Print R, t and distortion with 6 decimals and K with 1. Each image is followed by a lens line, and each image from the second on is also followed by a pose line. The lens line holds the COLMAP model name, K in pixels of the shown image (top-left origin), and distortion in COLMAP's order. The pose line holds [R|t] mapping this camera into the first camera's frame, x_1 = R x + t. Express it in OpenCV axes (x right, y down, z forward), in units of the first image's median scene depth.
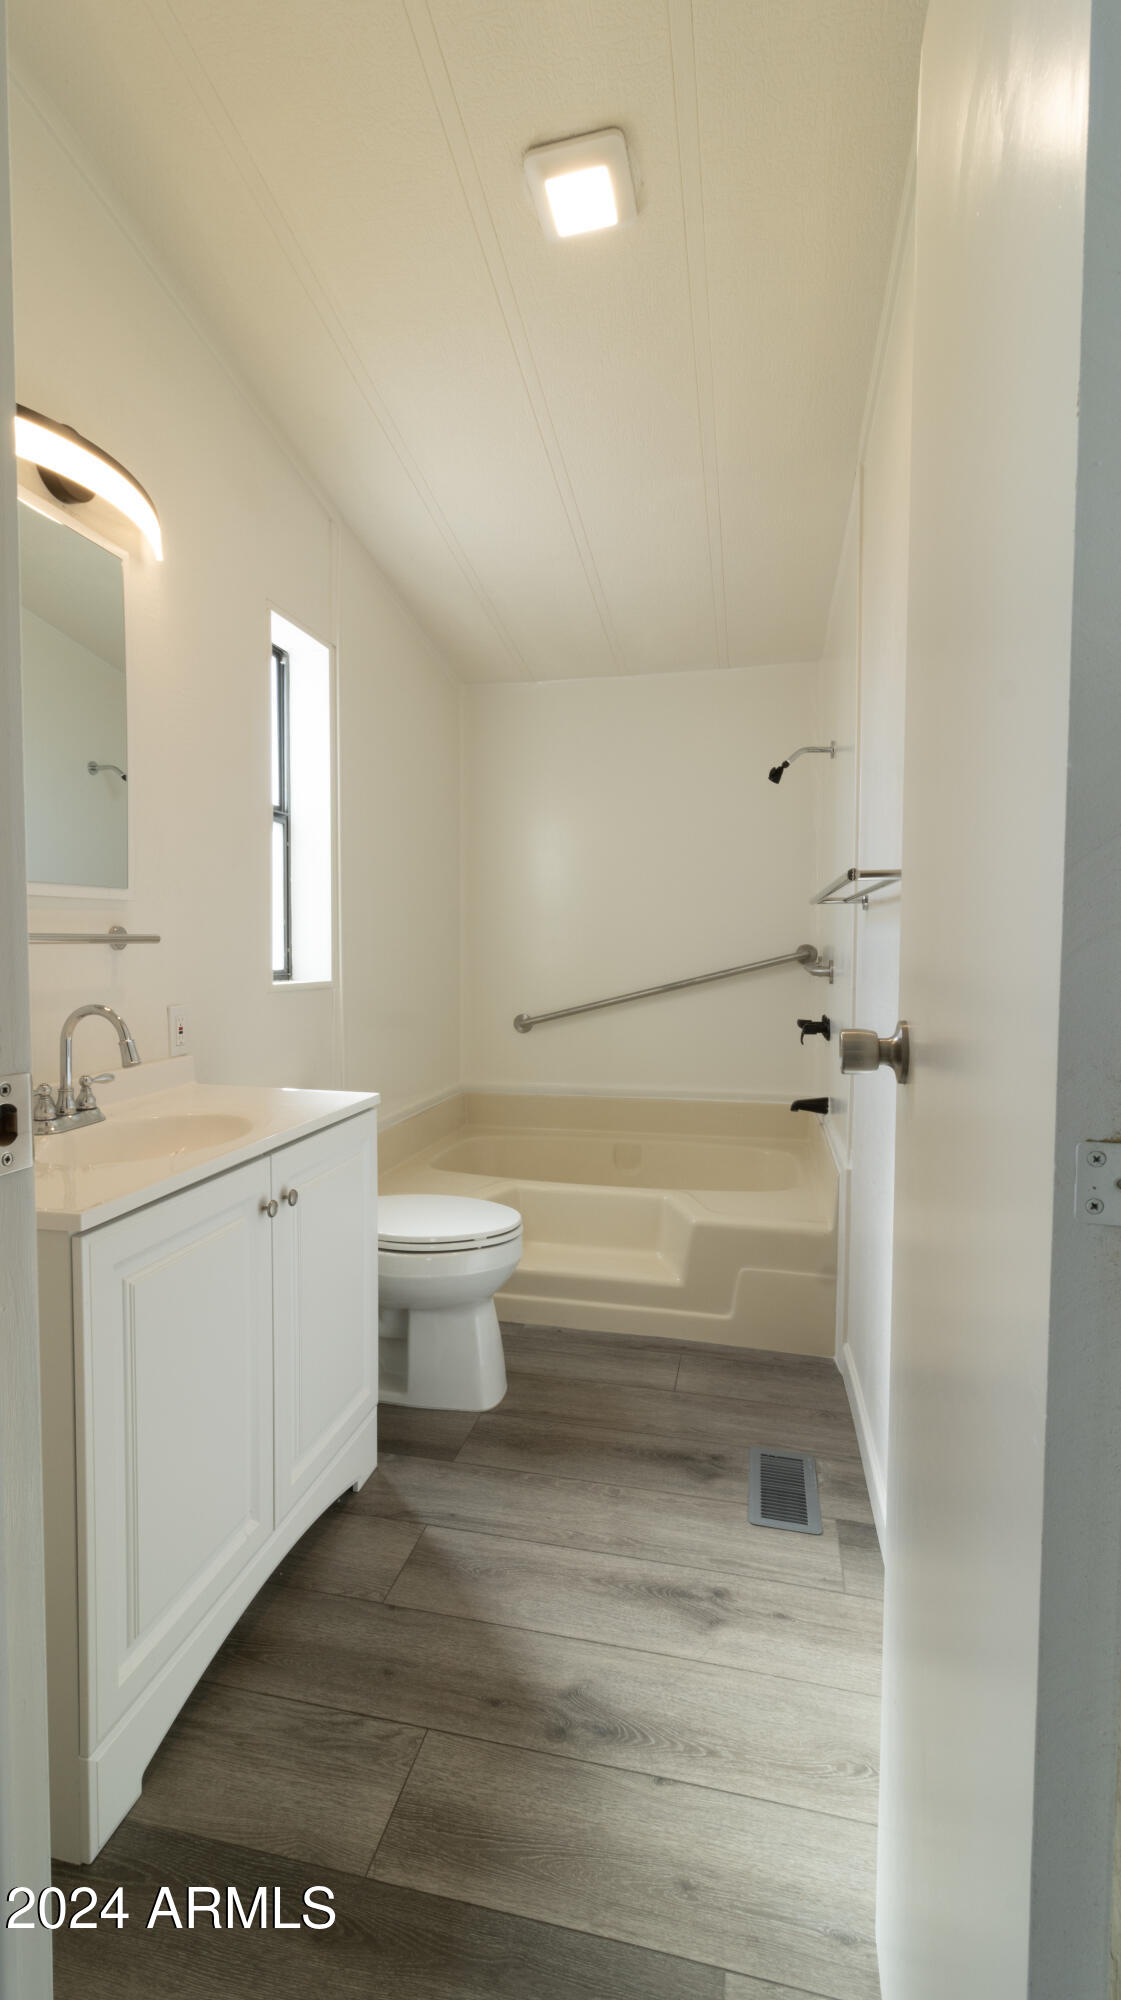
lens RADIAL K [[917.4, 0, 557.1], [0, 917.4, 999.6], [0, 0, 1]] dist [-0.000127, 0.000009]
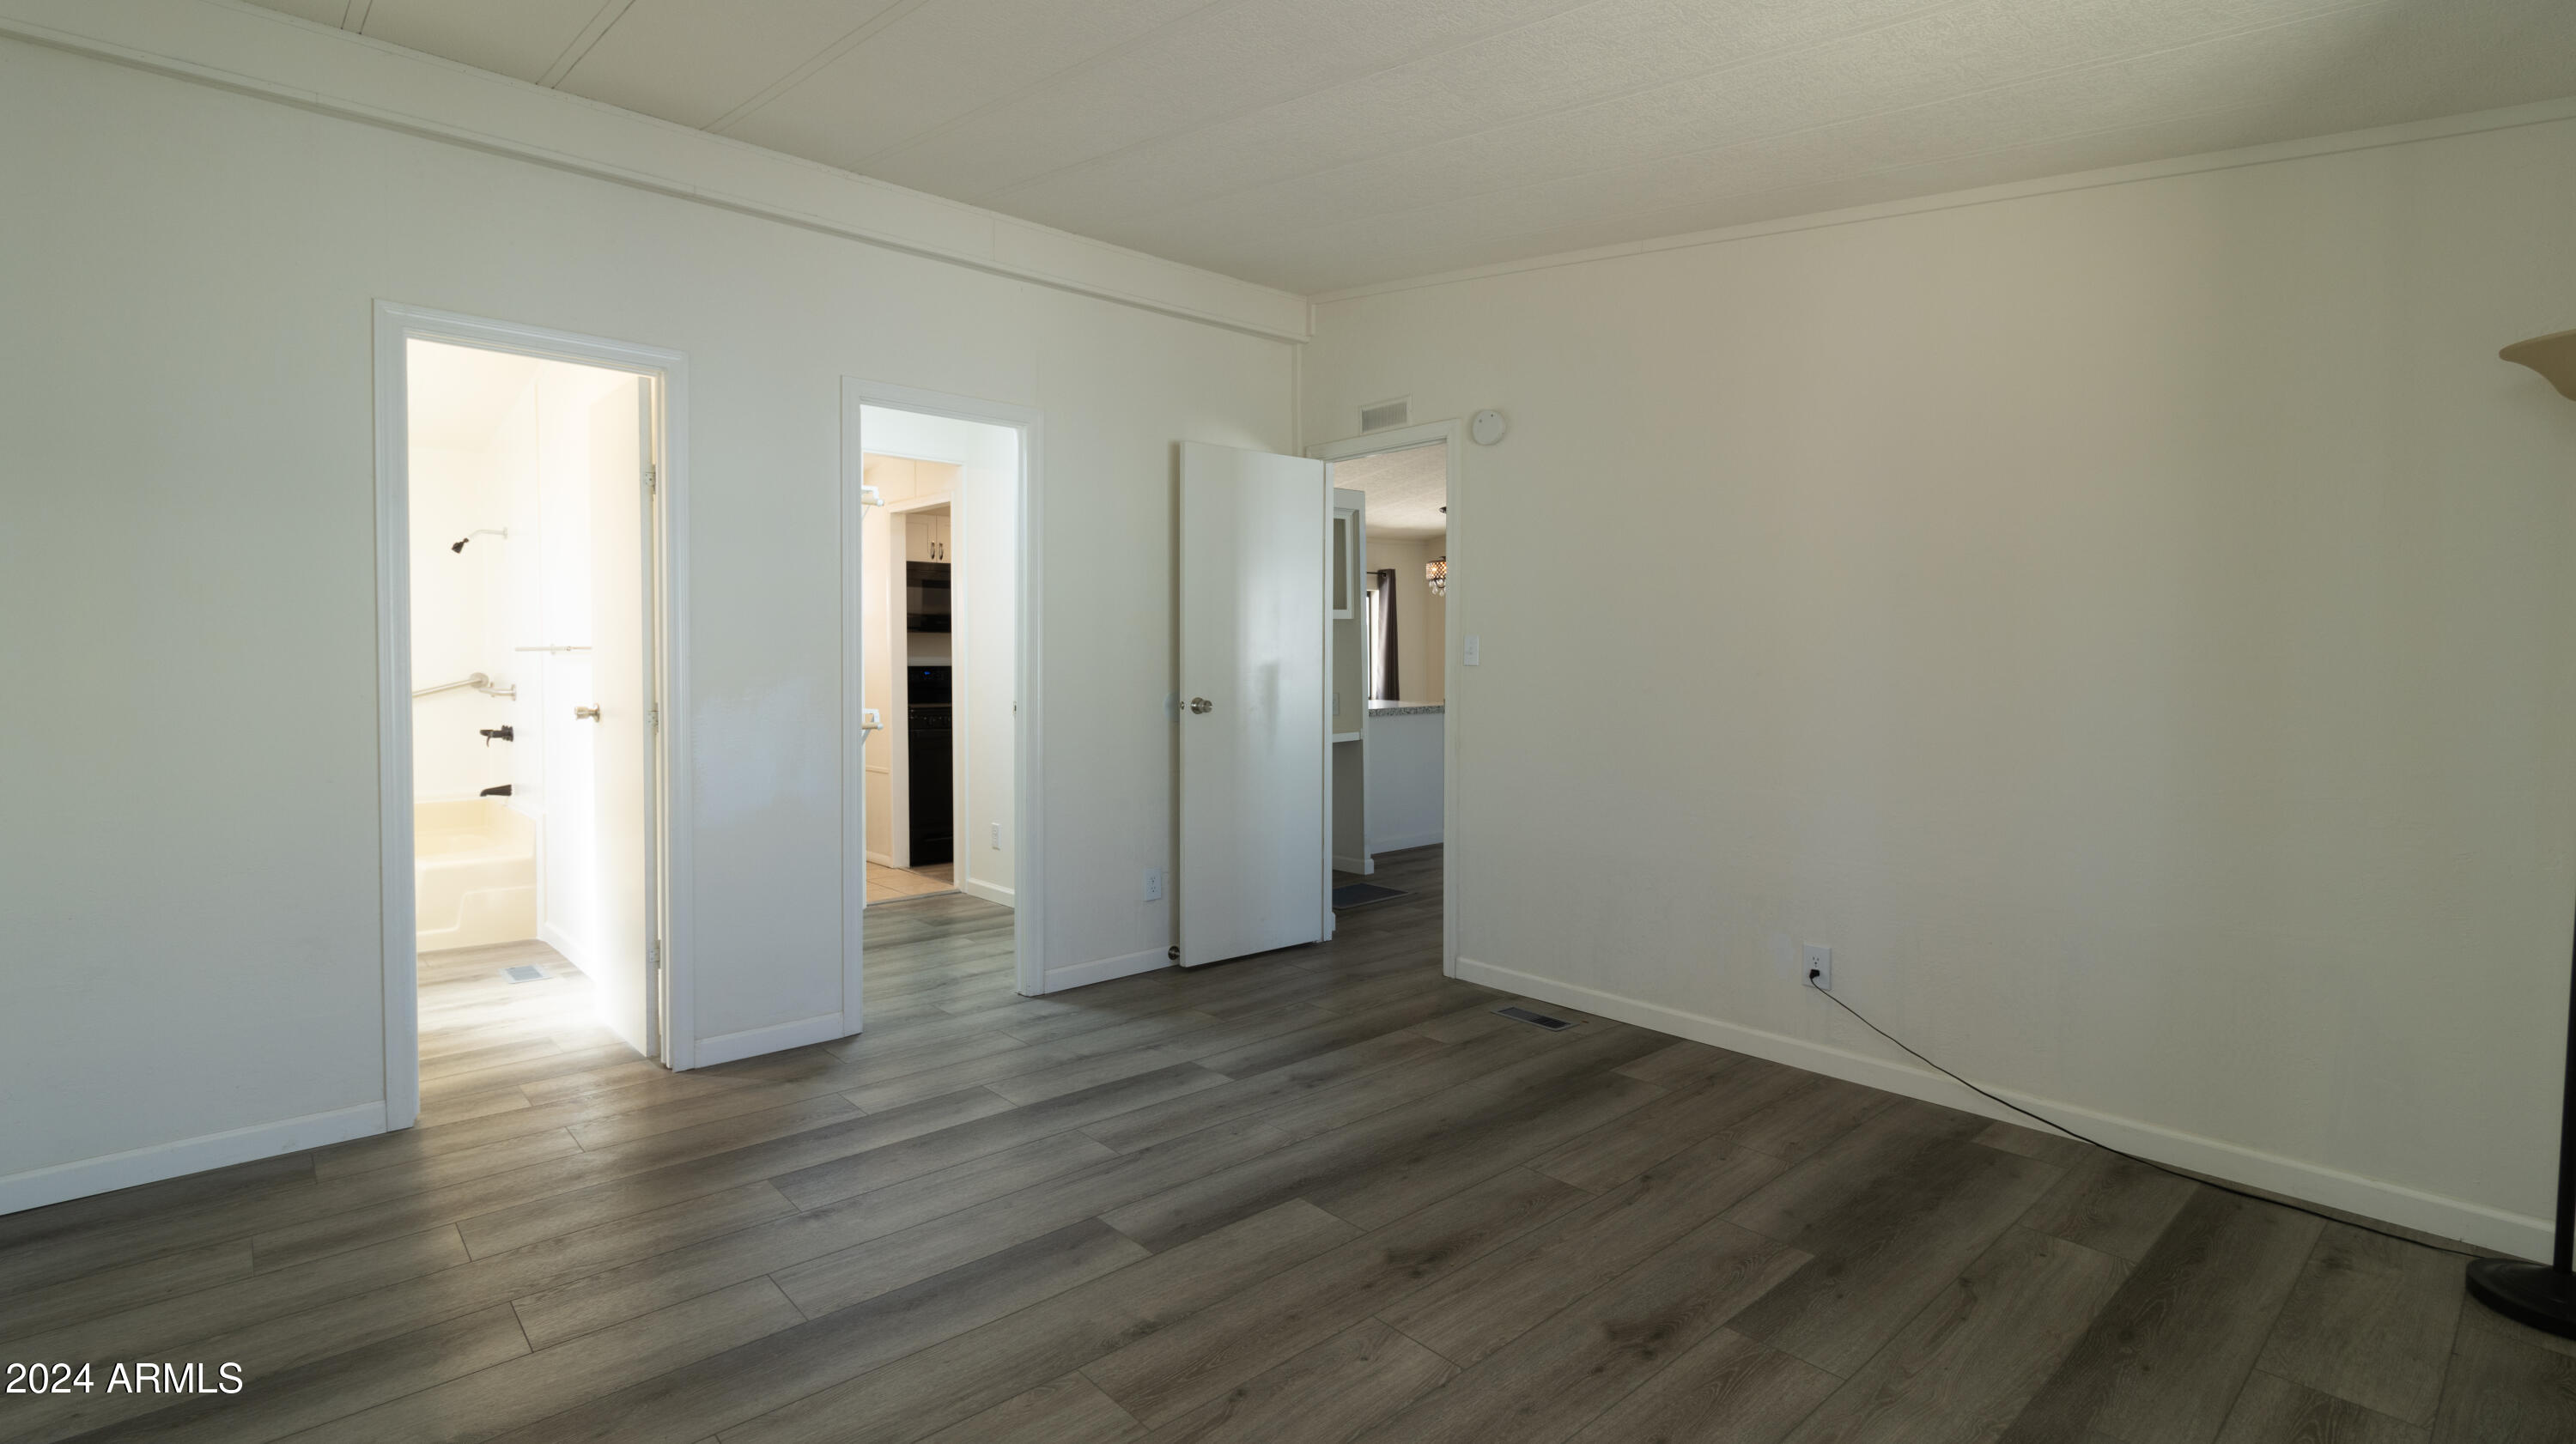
lens RADIAL K [[1181.5, 0, 1291.8], [0, 1181.5, 713.4], [0, 0, 1]] dist [-0.000127, 0.000009]
pose [[0.582881, -0.025294, 0.812164, -0.459187], [0.042780, 0.999084, 0.000412, 0.050320], [-0.811430, 0.034504, 0.583430, -0.988344]]
